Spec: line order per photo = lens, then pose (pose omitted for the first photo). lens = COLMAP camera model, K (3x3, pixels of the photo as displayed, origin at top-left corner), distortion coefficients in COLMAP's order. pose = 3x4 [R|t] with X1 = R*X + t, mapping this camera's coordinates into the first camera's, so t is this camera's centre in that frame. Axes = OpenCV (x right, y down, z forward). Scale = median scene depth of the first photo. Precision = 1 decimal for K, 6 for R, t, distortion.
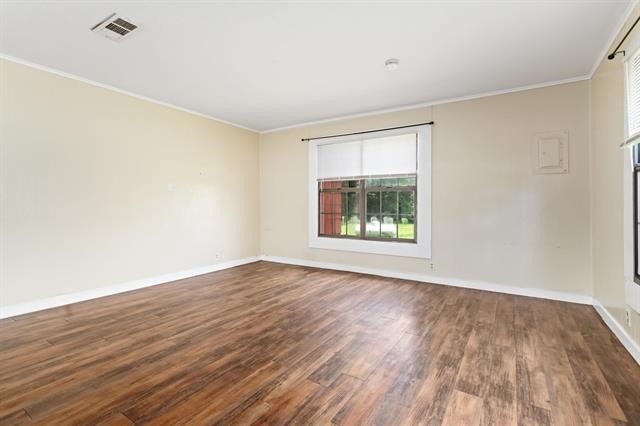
lens RADIAL K [[304.9, 0, 318.0], [0, 304.9, 208.4], [0, 0, 1]] dist [0.002626, -0.000172]
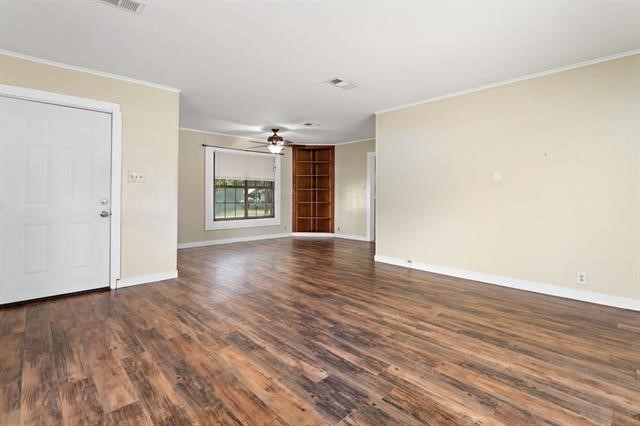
lens RADIAL K [[304.9, 0, 314.4], [0, 304.9, 188.8], [0, 0, 1]] dist [0.002626, -0.000172]
pose [[-0.257454, -0.024676, -0.965976, 0.801884], [-0.011570, 0.999681, -0.022454, -0.014722], [0.966221, 0.005396, -0.257657, 1.153745]]
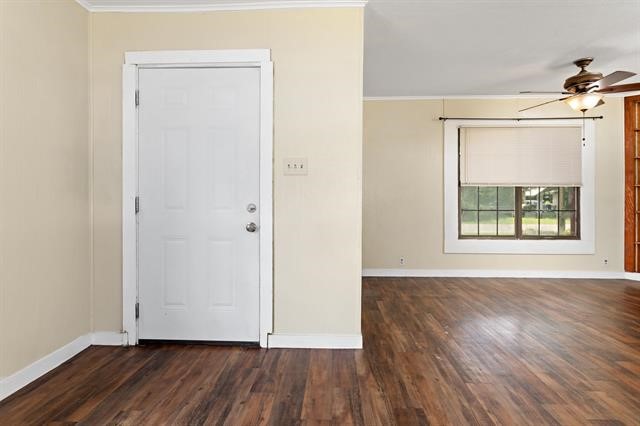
lens RADIAL K [[339.0, 0, 326.6], [0, 339.0, 198.9], [0, 0, 1]] dist [0.016523, 0.000937]
pose [[-0.853631, -0.000437, -0.520878, 0.542192], [-0.009727, 0.999839, 0.015102, -0.016251], [0.520788, 0.017958, -0.853497, 1.042988]]
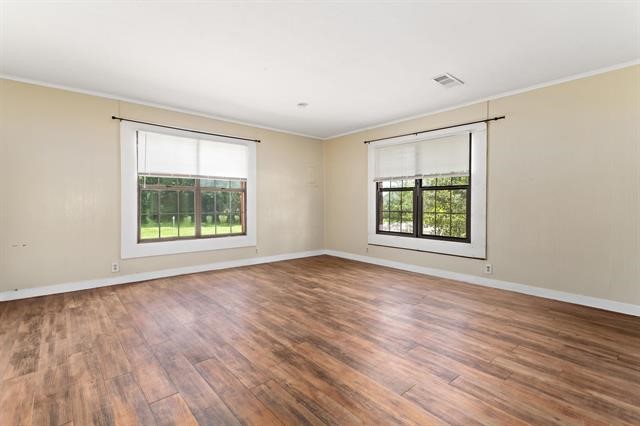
lens RADIAL K [[304.9, 0, 323.7], [0, 304.9, 210.5], [0, 0, 1]] dist [0.002626, -0.000172]
pose [[0.264091, -0.022656, 0.964232, -1.228543], [0.010940, 0.999730, 0.020494, -0.012279], [-0.964436, 0.005137, 0.264267, 0.583197]]
